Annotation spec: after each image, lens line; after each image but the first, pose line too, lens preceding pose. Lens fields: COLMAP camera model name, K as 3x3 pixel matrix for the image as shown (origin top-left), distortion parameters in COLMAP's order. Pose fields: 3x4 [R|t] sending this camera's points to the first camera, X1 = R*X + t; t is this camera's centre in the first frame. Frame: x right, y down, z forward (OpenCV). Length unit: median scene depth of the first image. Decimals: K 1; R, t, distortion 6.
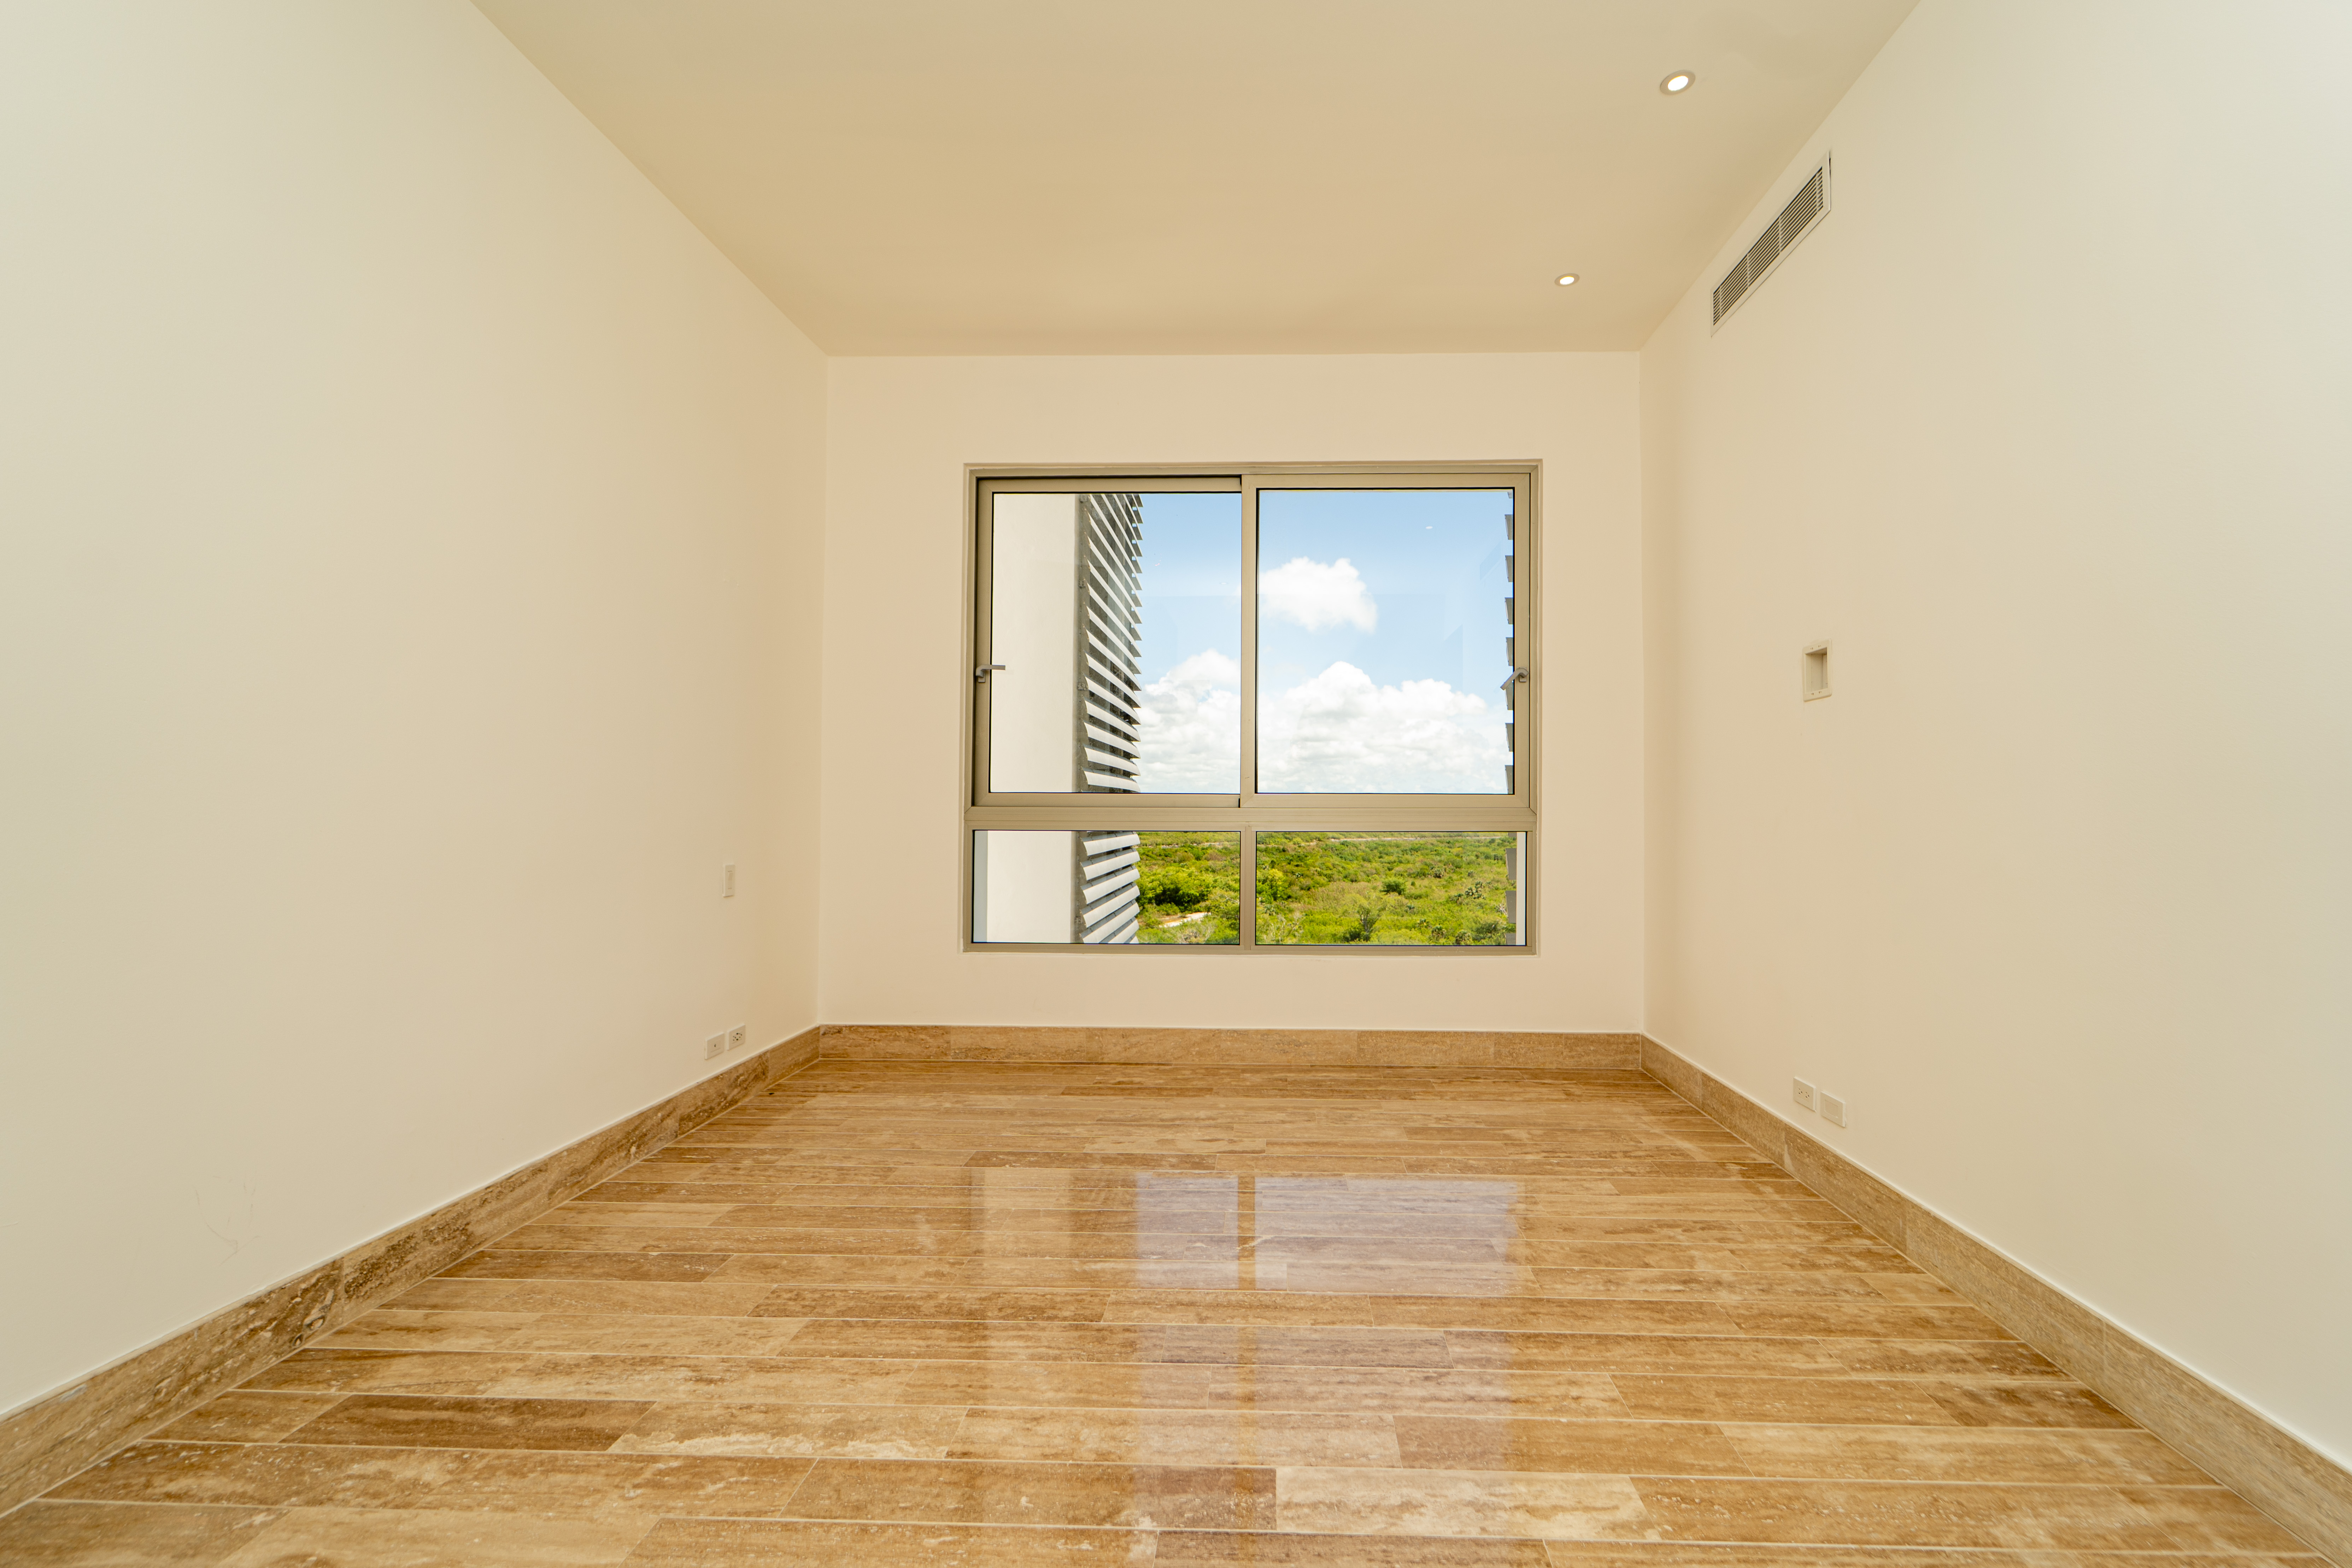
lens RADIAL K [[990.0, 0, 1240.3], [0, 990.0, 770.2], [0, 0, 1]] dist [-0.000041, -0.001021]
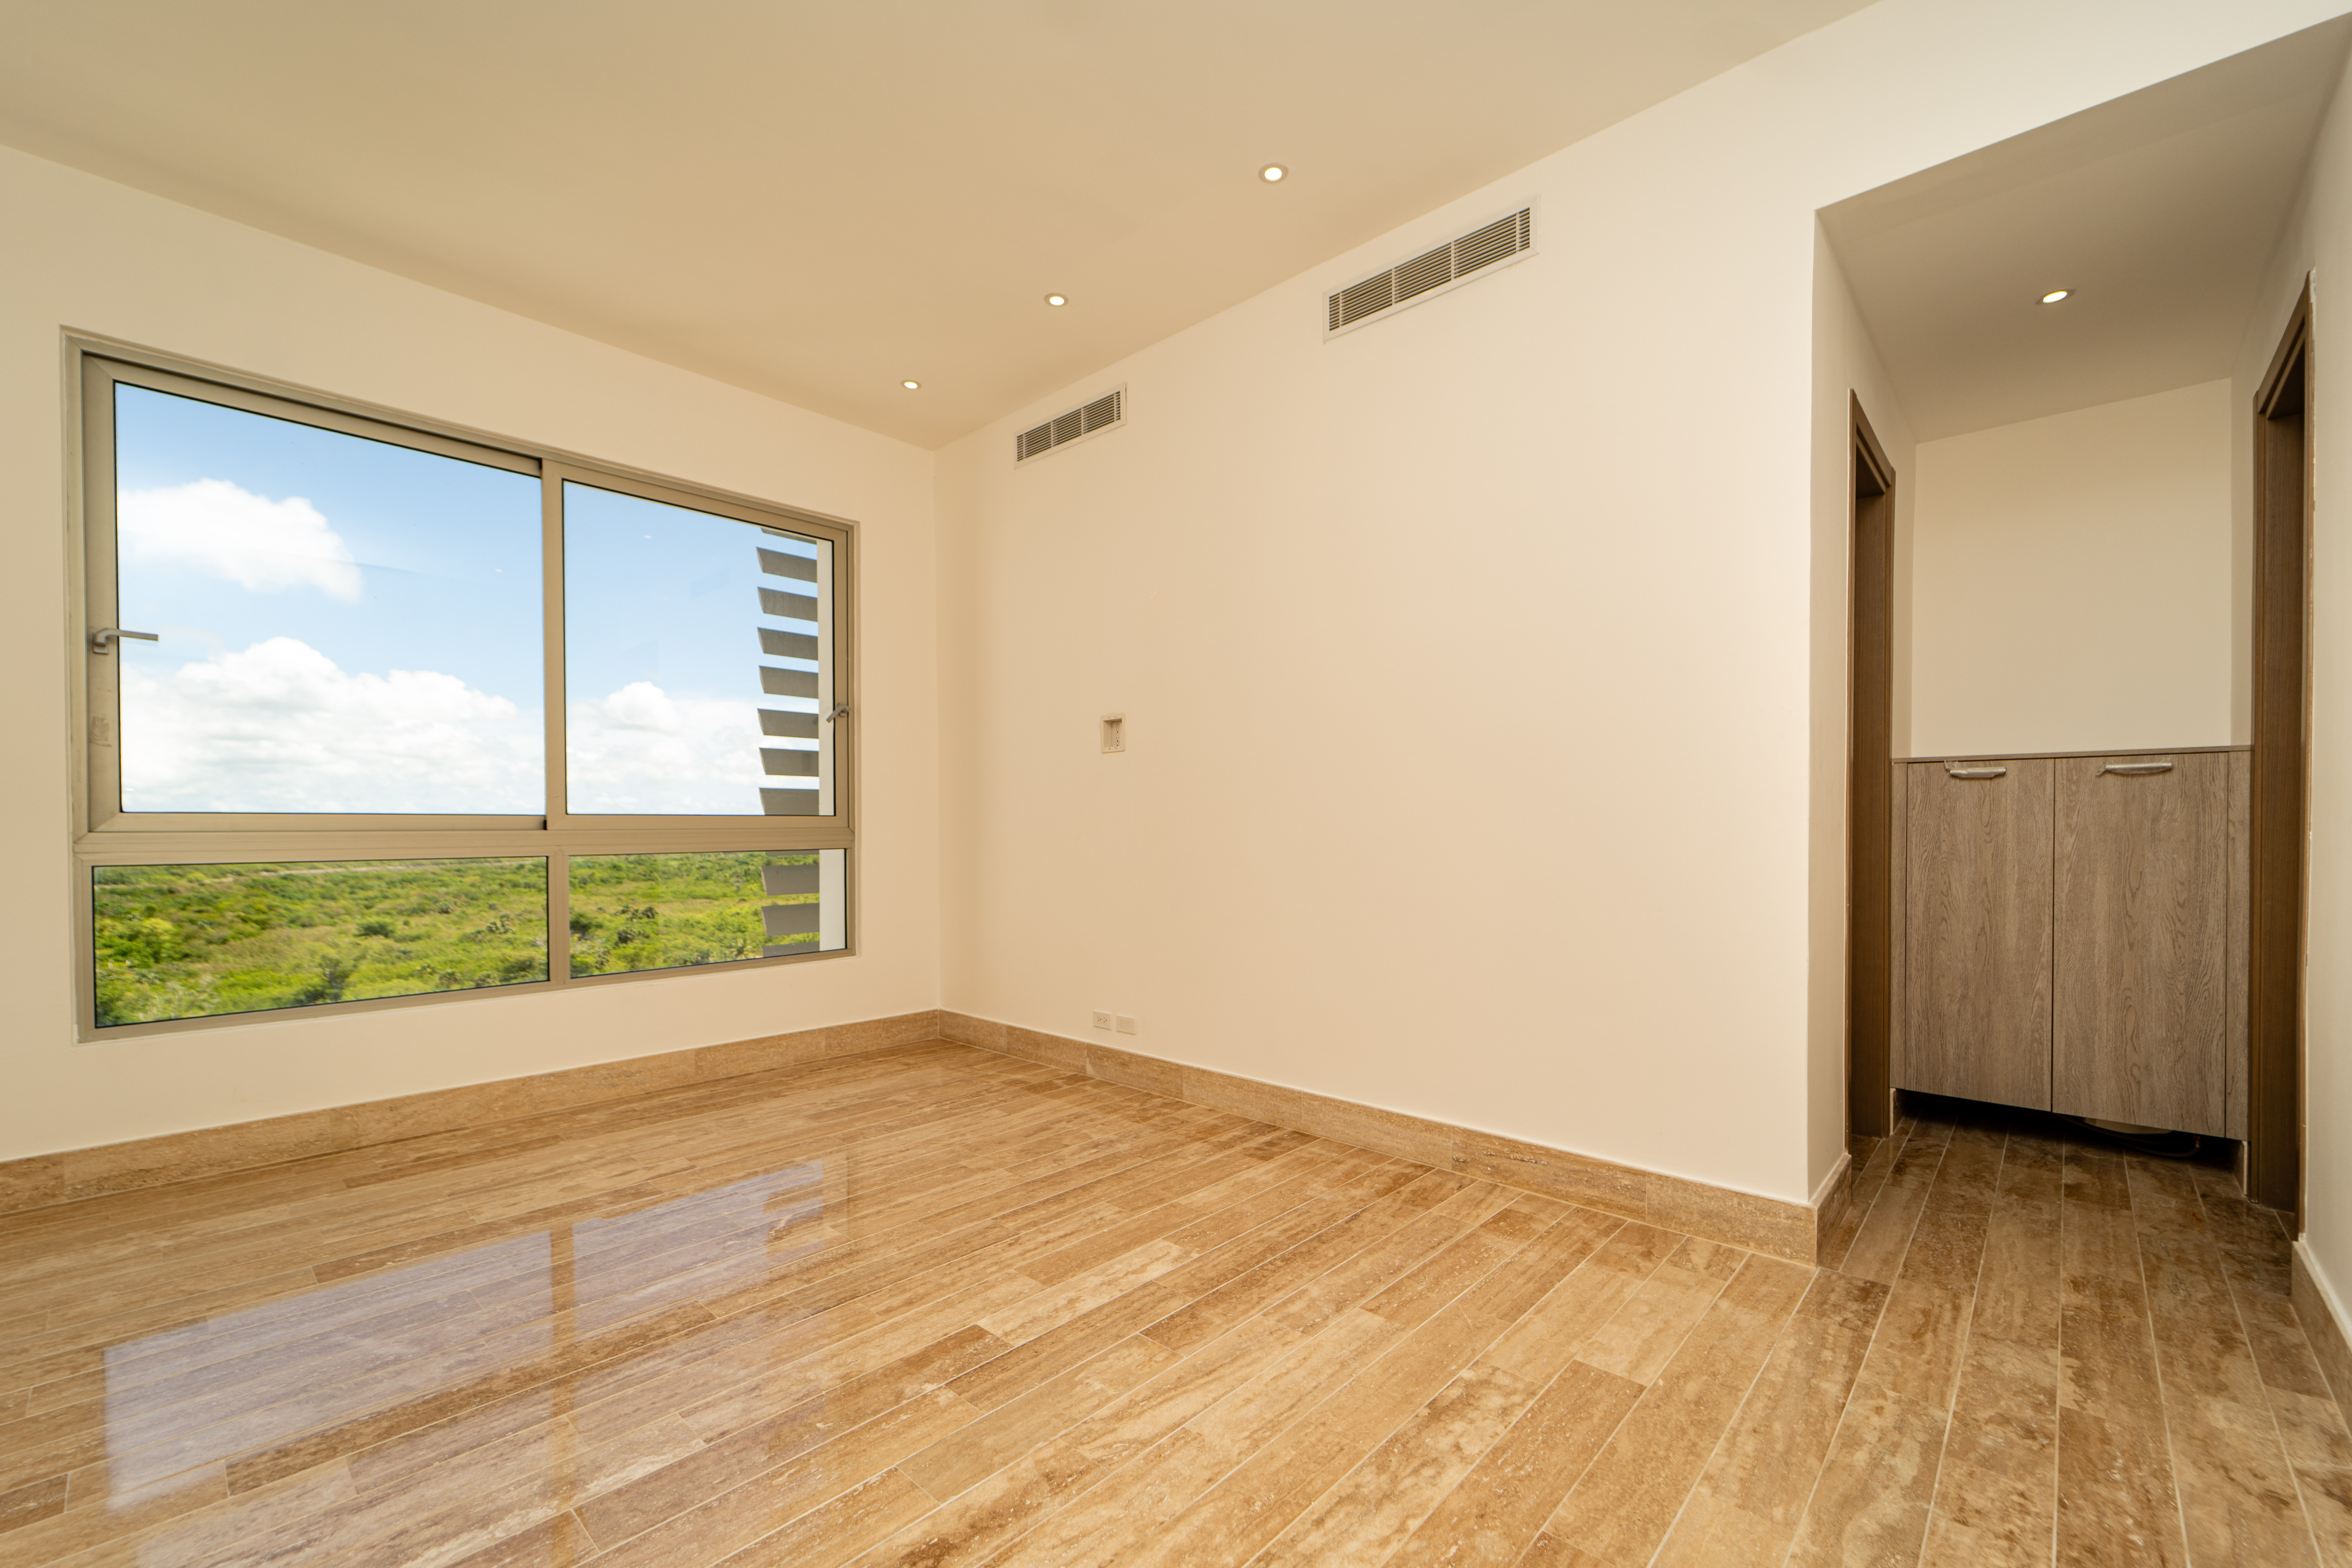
lens RADIAL K [[954.1, 0, 1193.8], [0, 954.1, 806.6], [0, 0, 1]] dist [0.001083, -0.000438]
pose [[0.654557, 0.008909, 0.755960, -0.395352], [-0.021518, 0.999745, 0.006850, -0.003850], [-0.755706, -0.020751, 0.654582, -0.026629]]
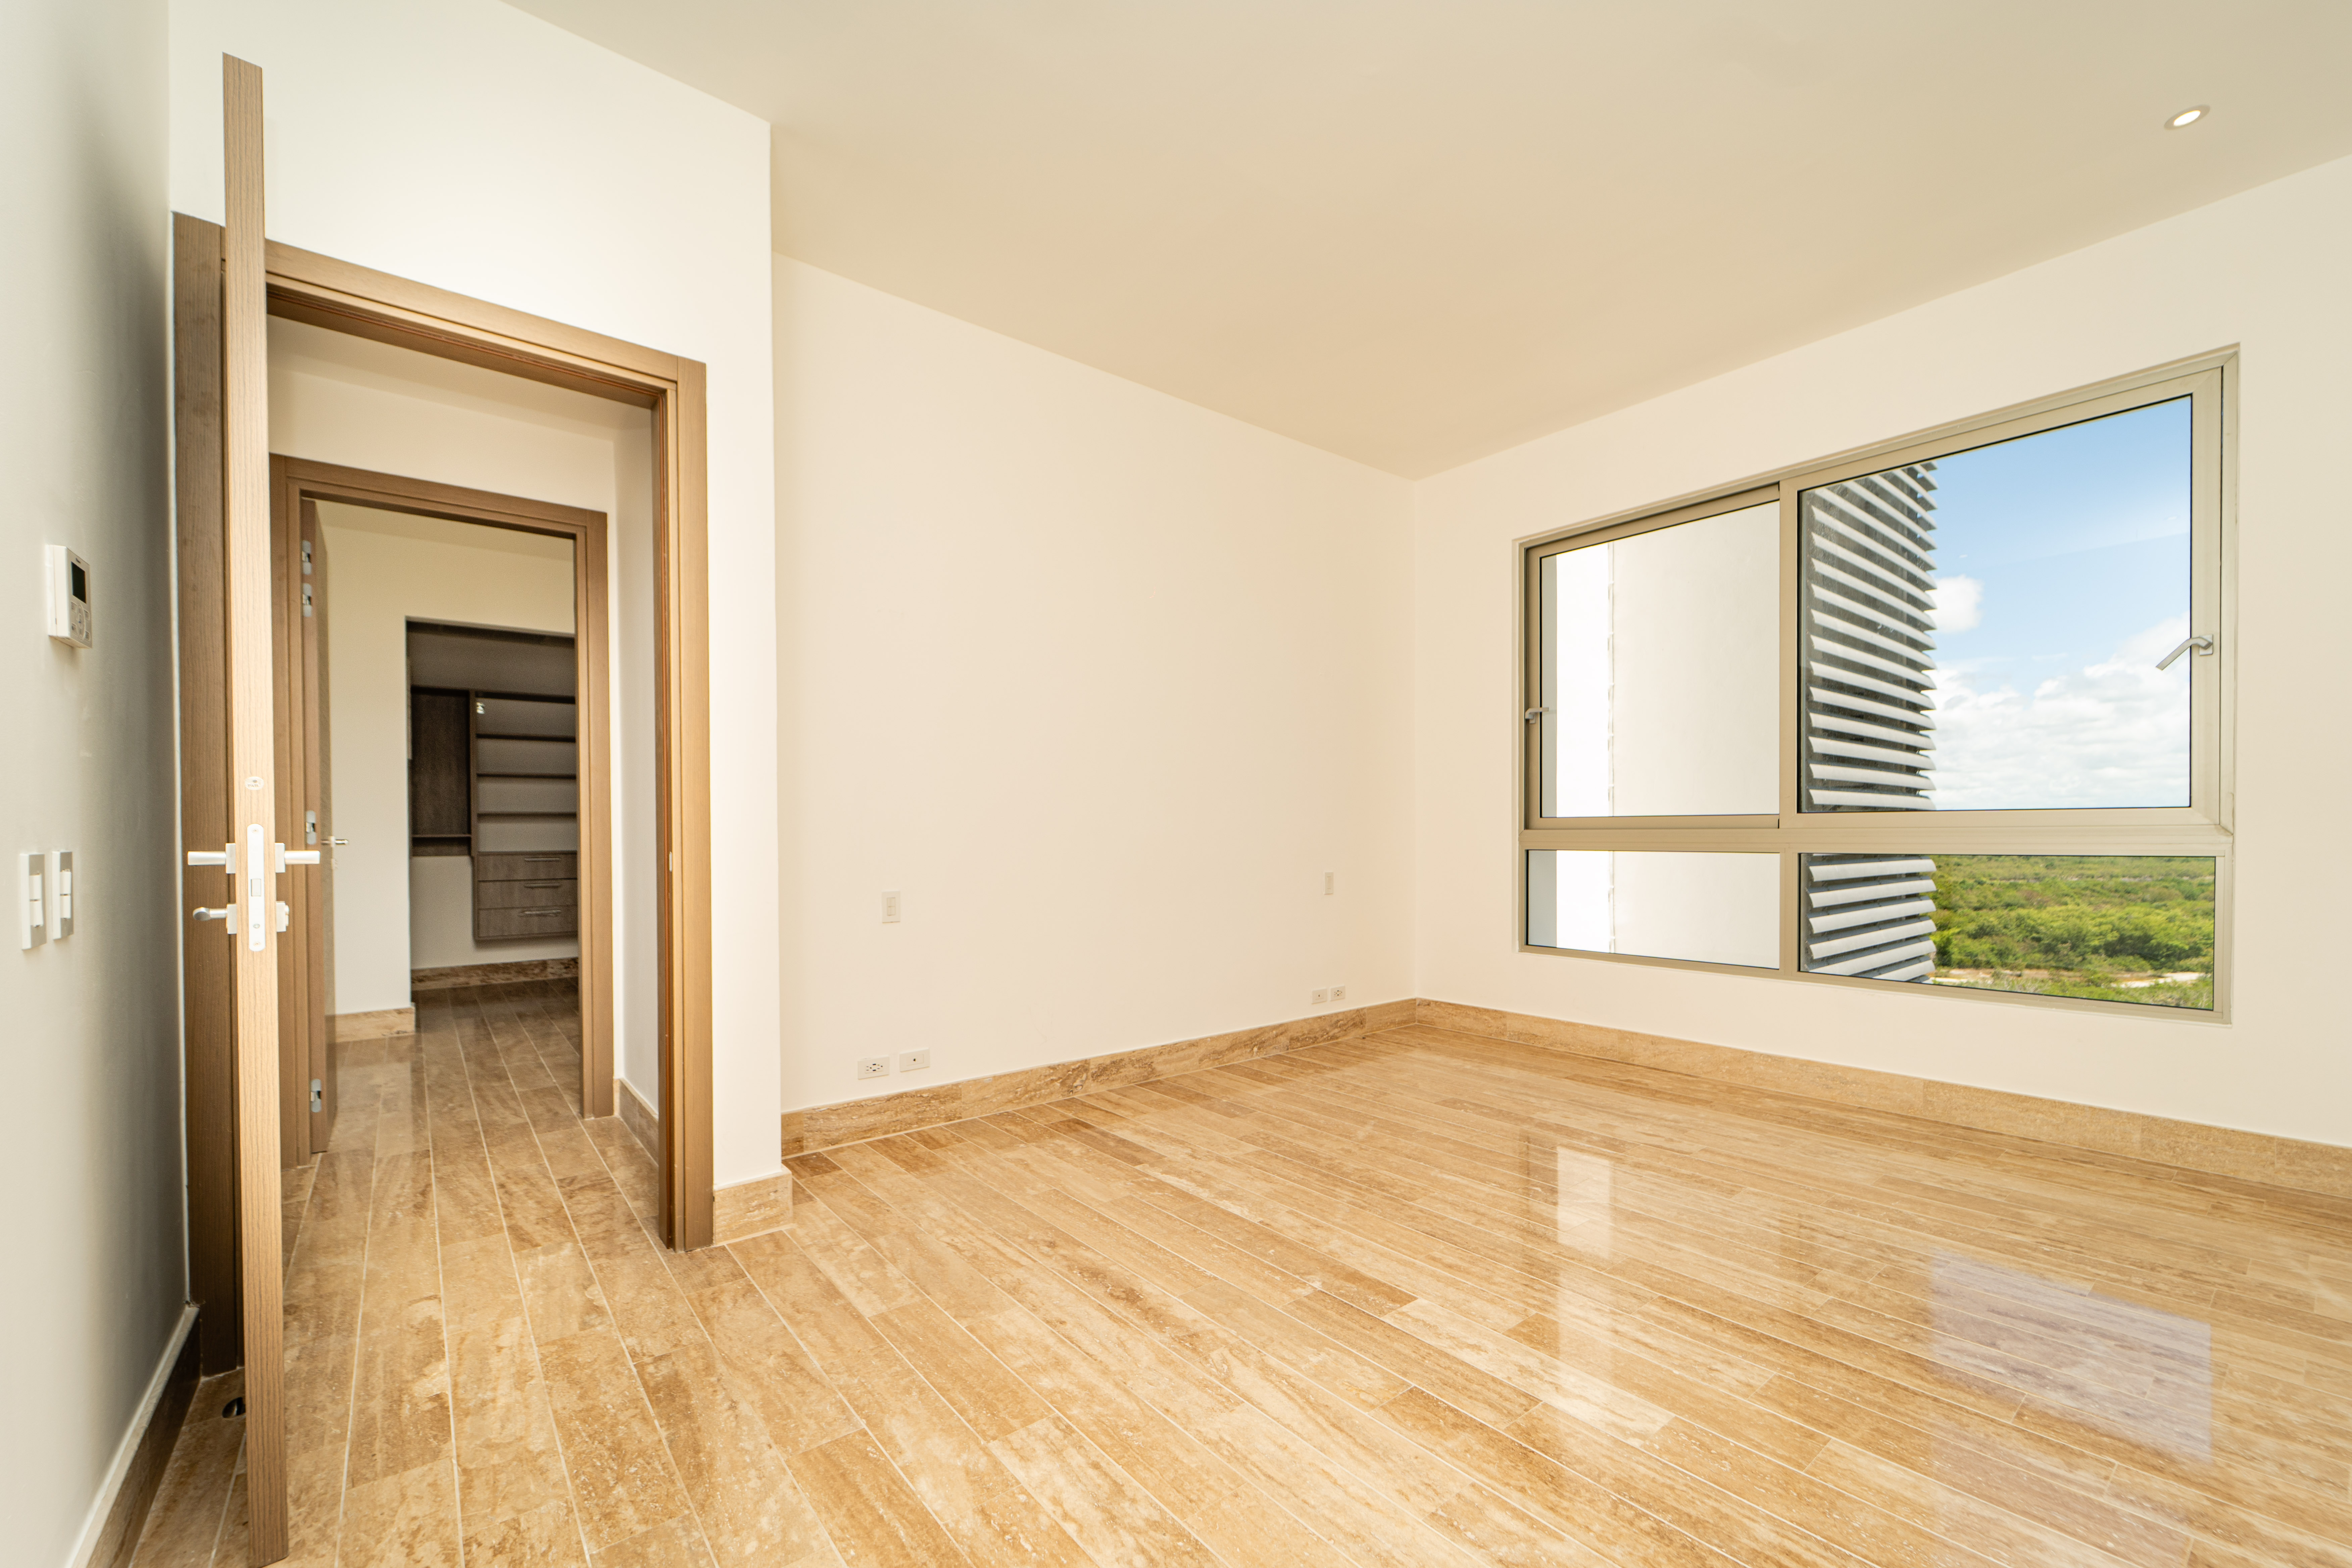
lens RADIAL K [[934.8, 0, 1172.7], [0, 934.8, 804.5], [0, 0, 1]] dist [-0.000778, -0.000370]
pose [[0.651284, -0.029504, -0.758261, 0.440746], [0.036181, 0.999315, -0.007806, 0.000110], [0.757971, -0.022351, 0.651905, -0.062188]]
